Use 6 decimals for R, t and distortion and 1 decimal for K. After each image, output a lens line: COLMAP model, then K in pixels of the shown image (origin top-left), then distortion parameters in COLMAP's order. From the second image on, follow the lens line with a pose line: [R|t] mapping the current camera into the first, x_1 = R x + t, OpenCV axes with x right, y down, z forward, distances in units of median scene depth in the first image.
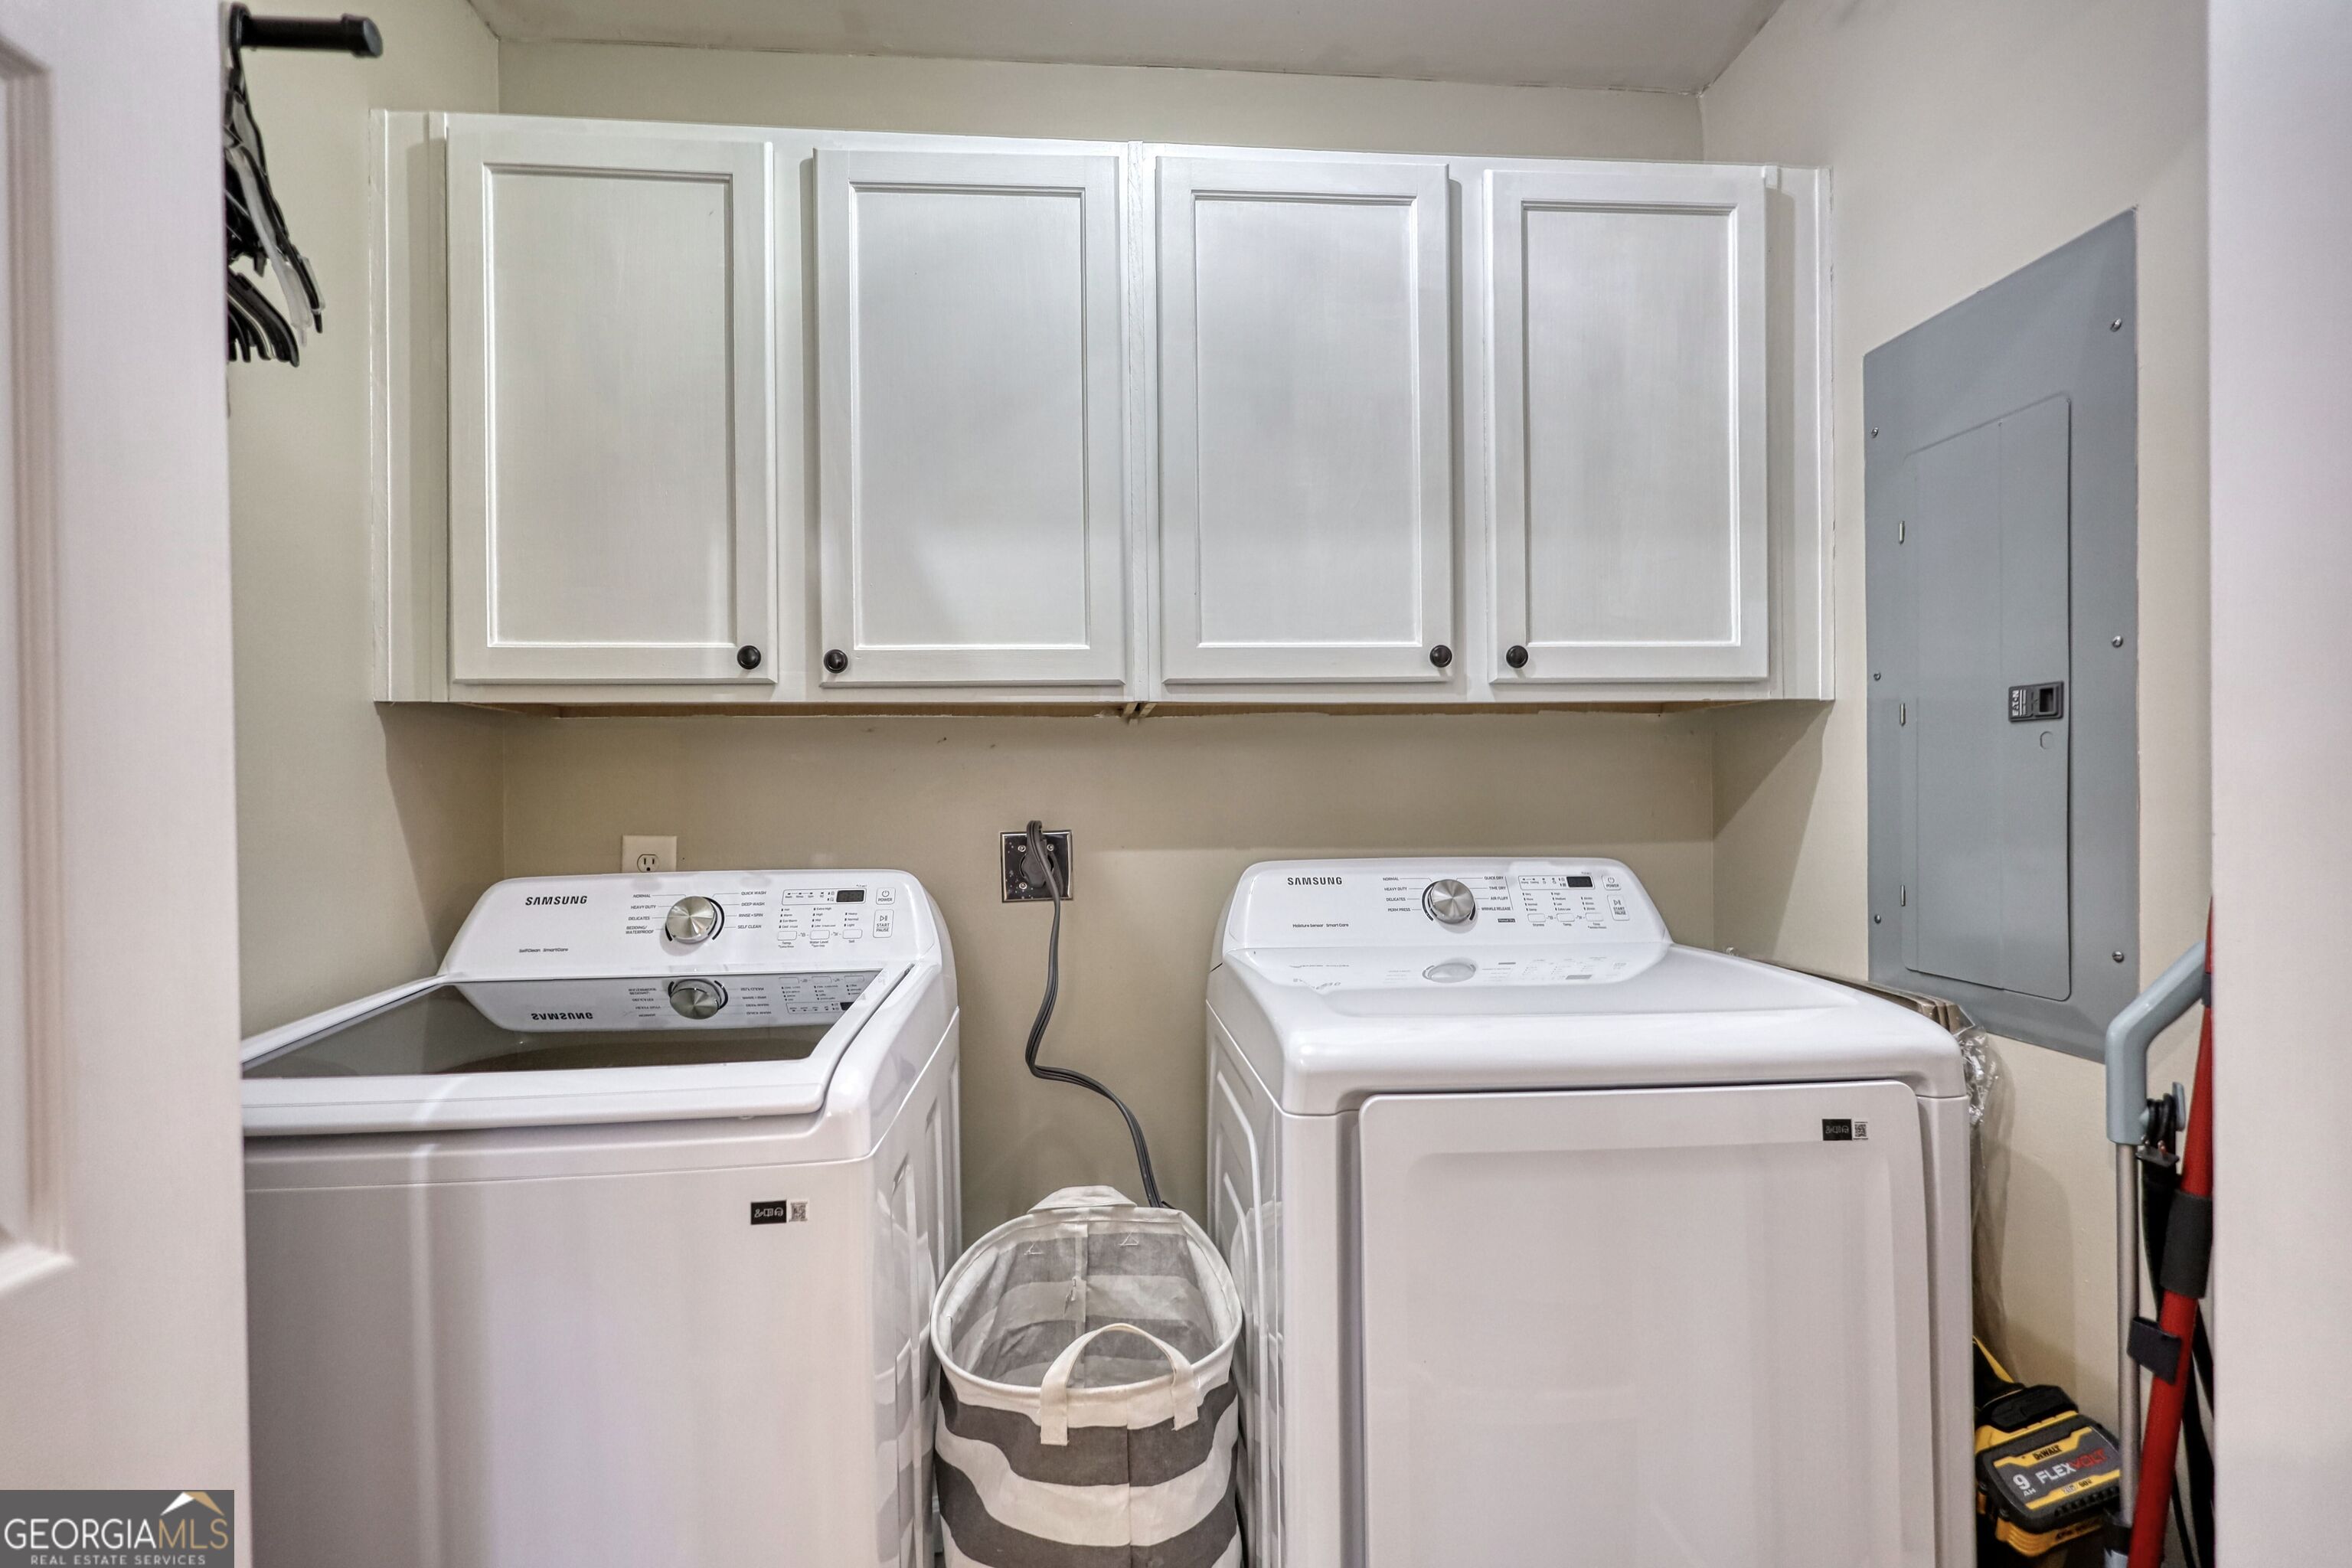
lens RADIAL K [[1104.6, 0, 1175.1], [0, 1104.6, 793.1], [0, 0, 1]] dist [-0.003257, 0.001706]
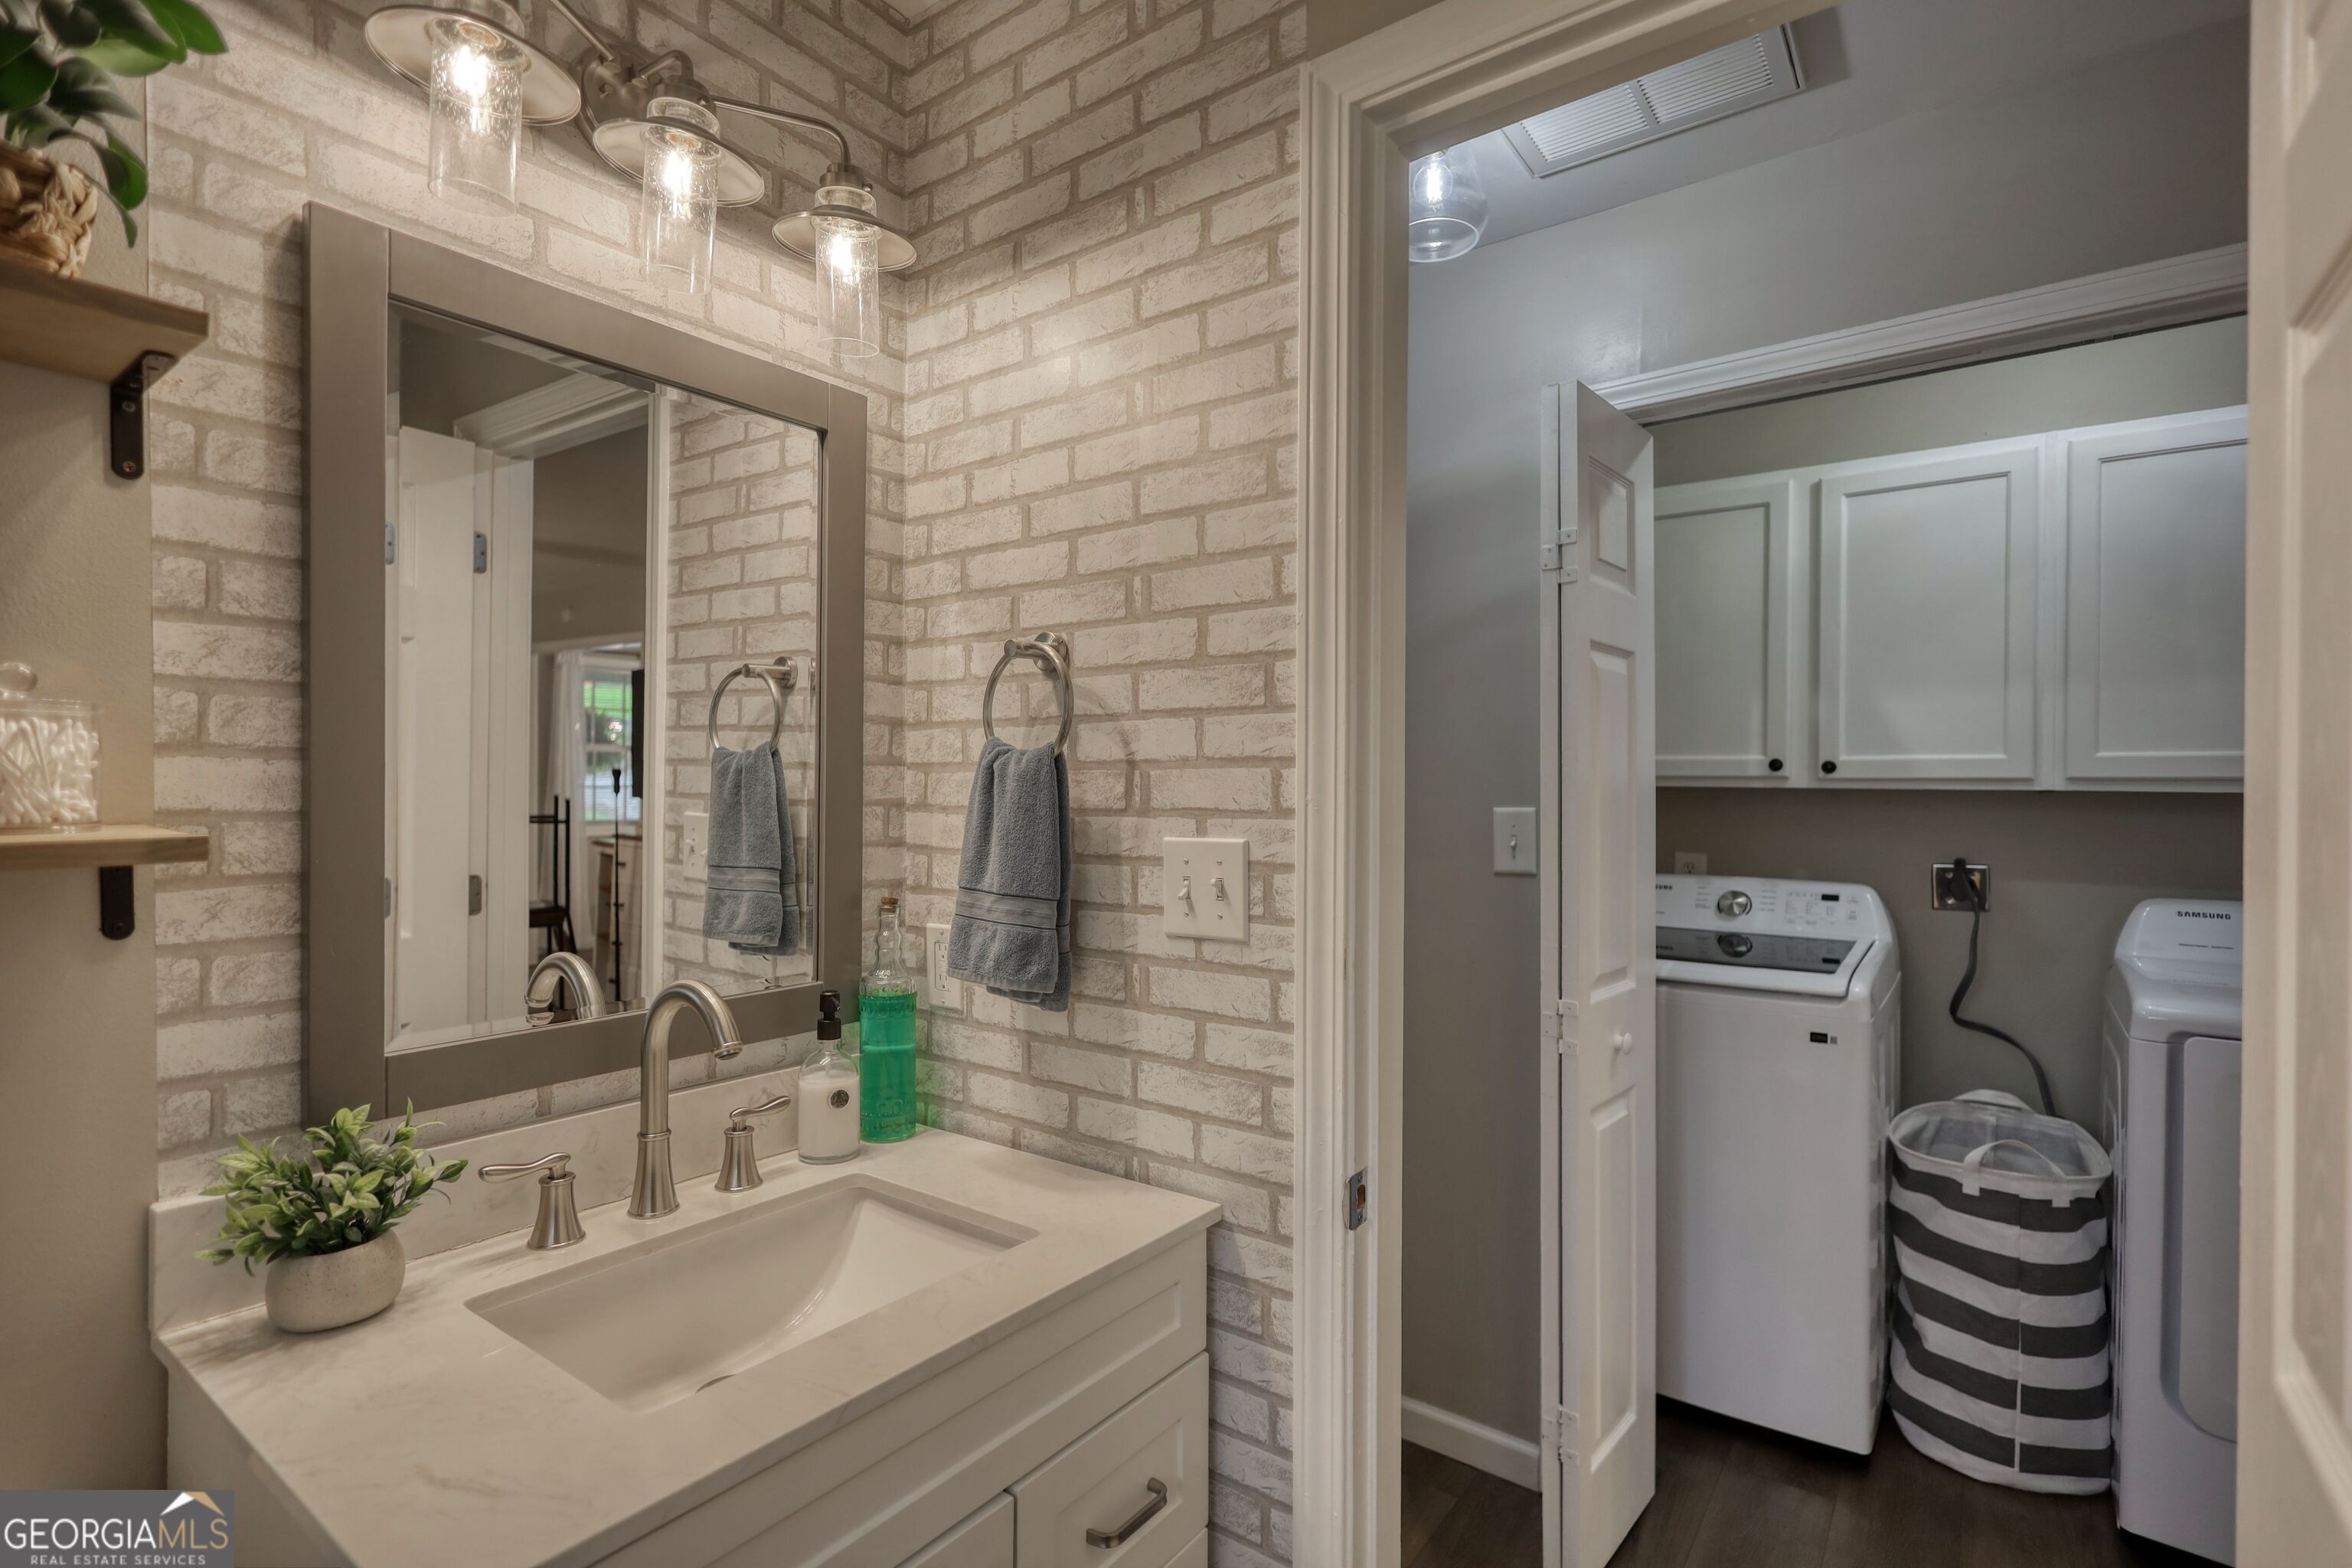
lens RADIAL K [[1104.6, 0, 1152.6], [0, 1104.6, 786.7], [0, 0, 1]] dist [-0.003257, 0.001706]
pose [[0.735748, 0.020325, -0.676950, 0.096818], [-0.012224, 0.999785, 0.016732, -0.101248], [0.677145, -0.004036, 0.735839, -1.037130]]
